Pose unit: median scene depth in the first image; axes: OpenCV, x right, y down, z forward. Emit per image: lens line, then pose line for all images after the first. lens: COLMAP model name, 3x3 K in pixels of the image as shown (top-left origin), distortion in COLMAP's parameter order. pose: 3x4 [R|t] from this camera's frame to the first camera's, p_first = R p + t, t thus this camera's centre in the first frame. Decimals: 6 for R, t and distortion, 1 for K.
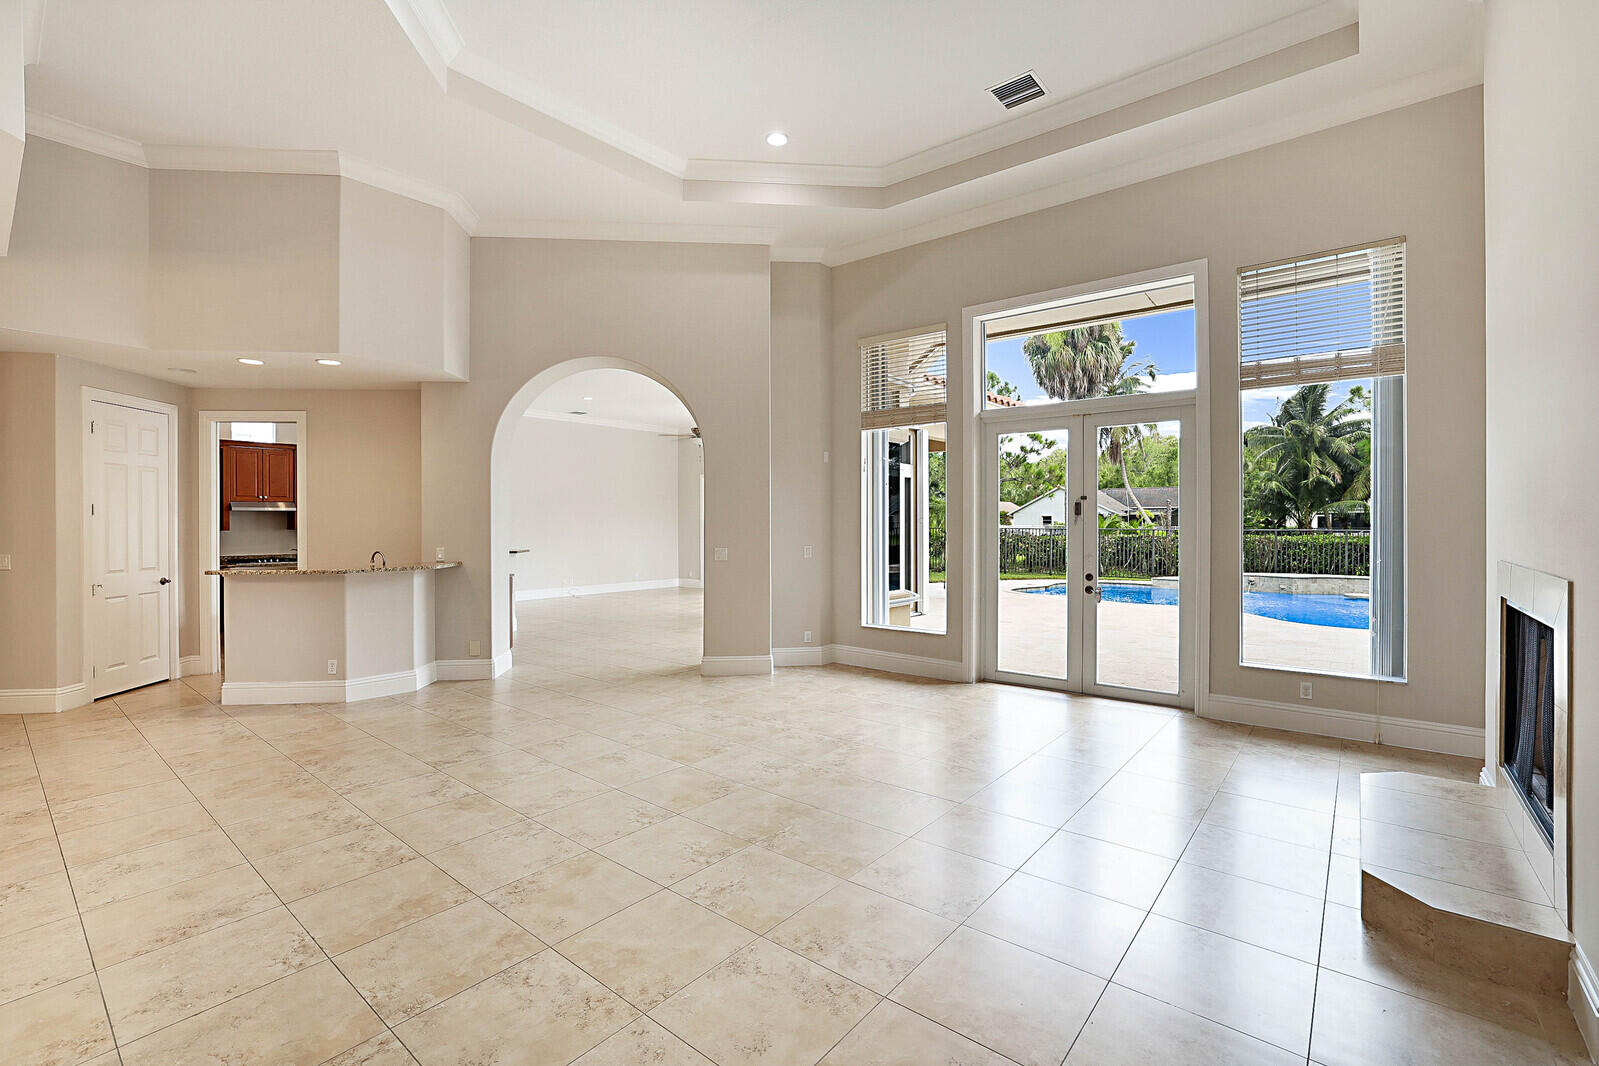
lens RADIAL K [[700.4, 0, 796.0], [0, 700.4, 523.6], [0, 0, 1]] dist [-0.045419, 0.017228]
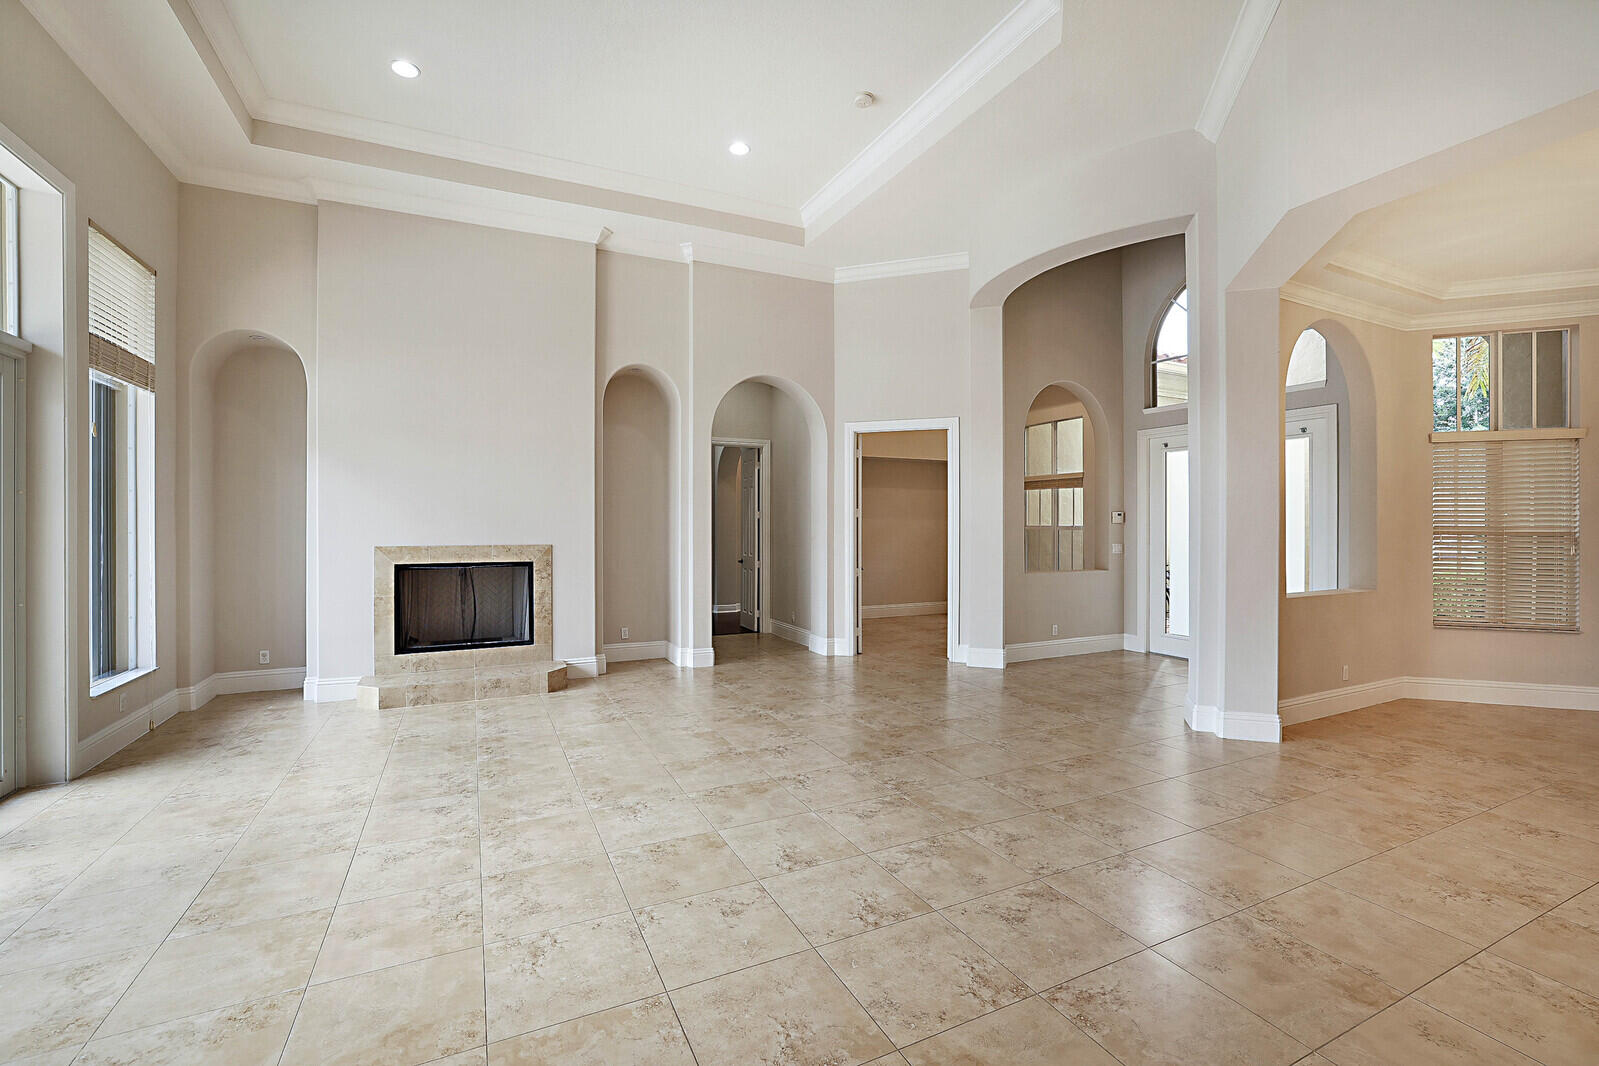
lens RADIAL K [[700.4, 0, 796.0], [0, 700.4, 523.6], [0, 0, 1]] dist [-0.045419, 0.017228]
pose [[-0.905412, 0.004613, 0.424509, -0.579960], [0.003464, 0.999988, -0.003477, 0.001887], [-0.424520, -0.001677, -0.905417, 1.690181]]
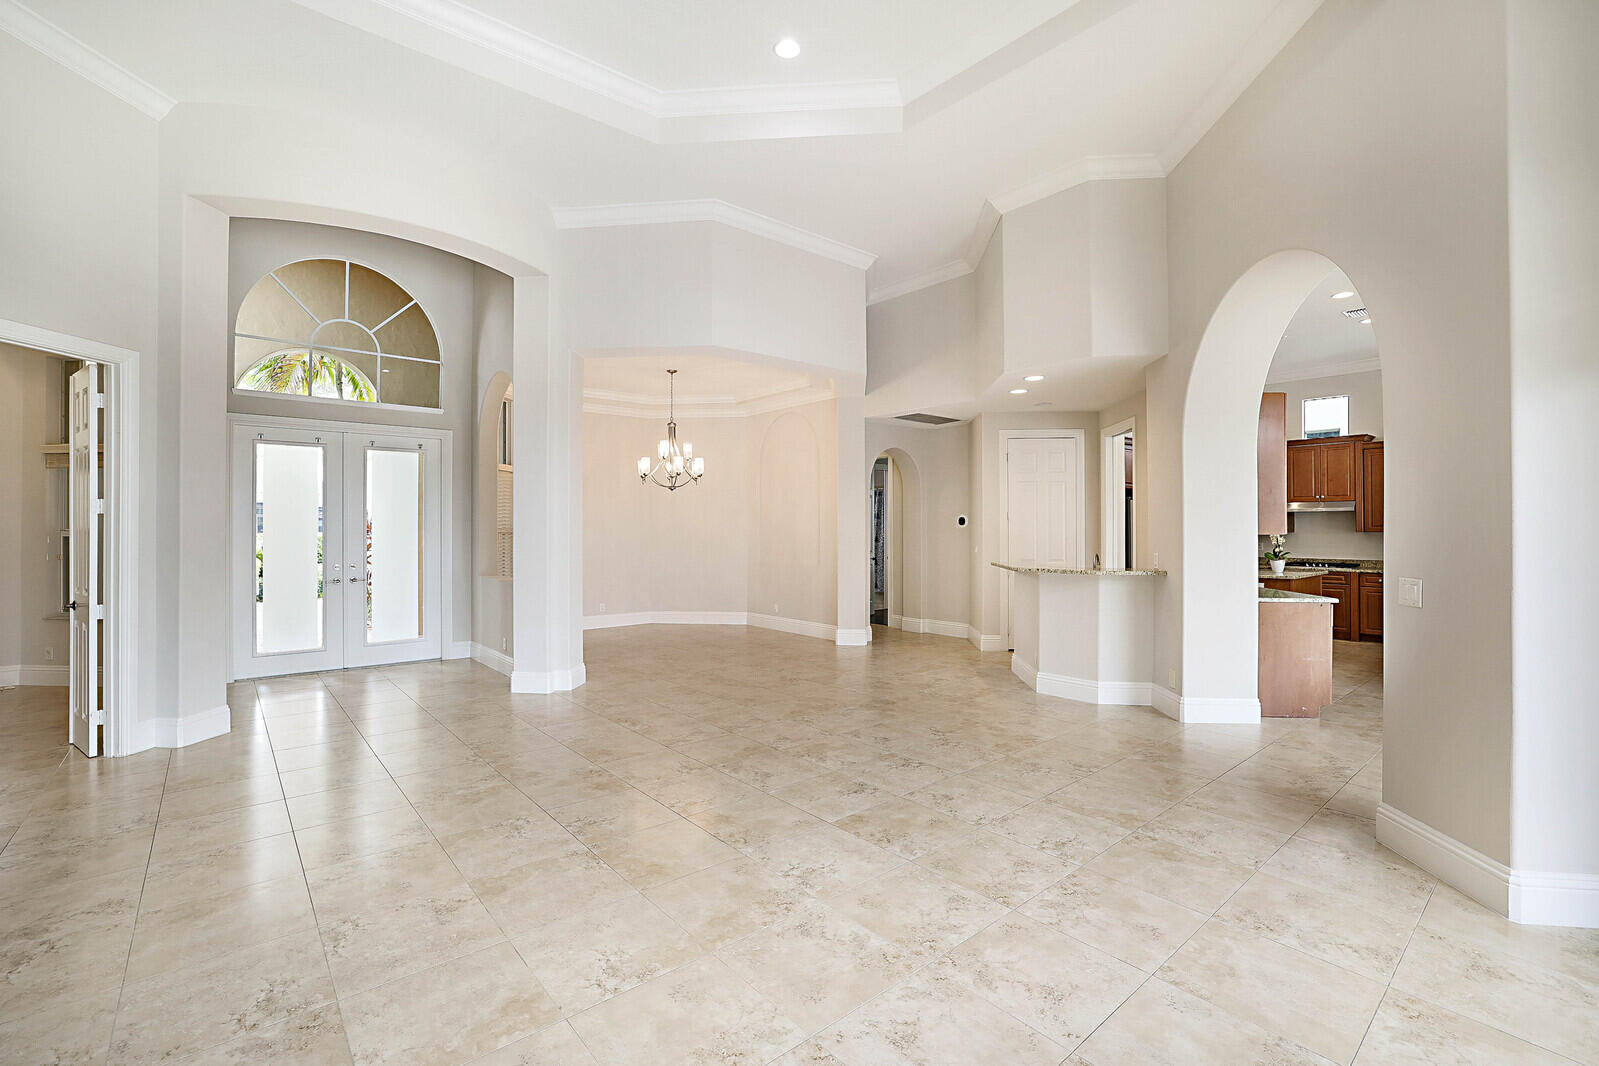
lens RADIAL K [[700.4, 0, 796.0], [0, 700.4, 523.6], [0, 0, 1]] dist [-0.045419, 0.017228]
pose [[-0.175210, -0.002286, -0.984528, 0.660690], [0.002367, 0.999993, -0.002743, -0.002992], [0.984528, -0.002811, -0.175203, 1.115202]]
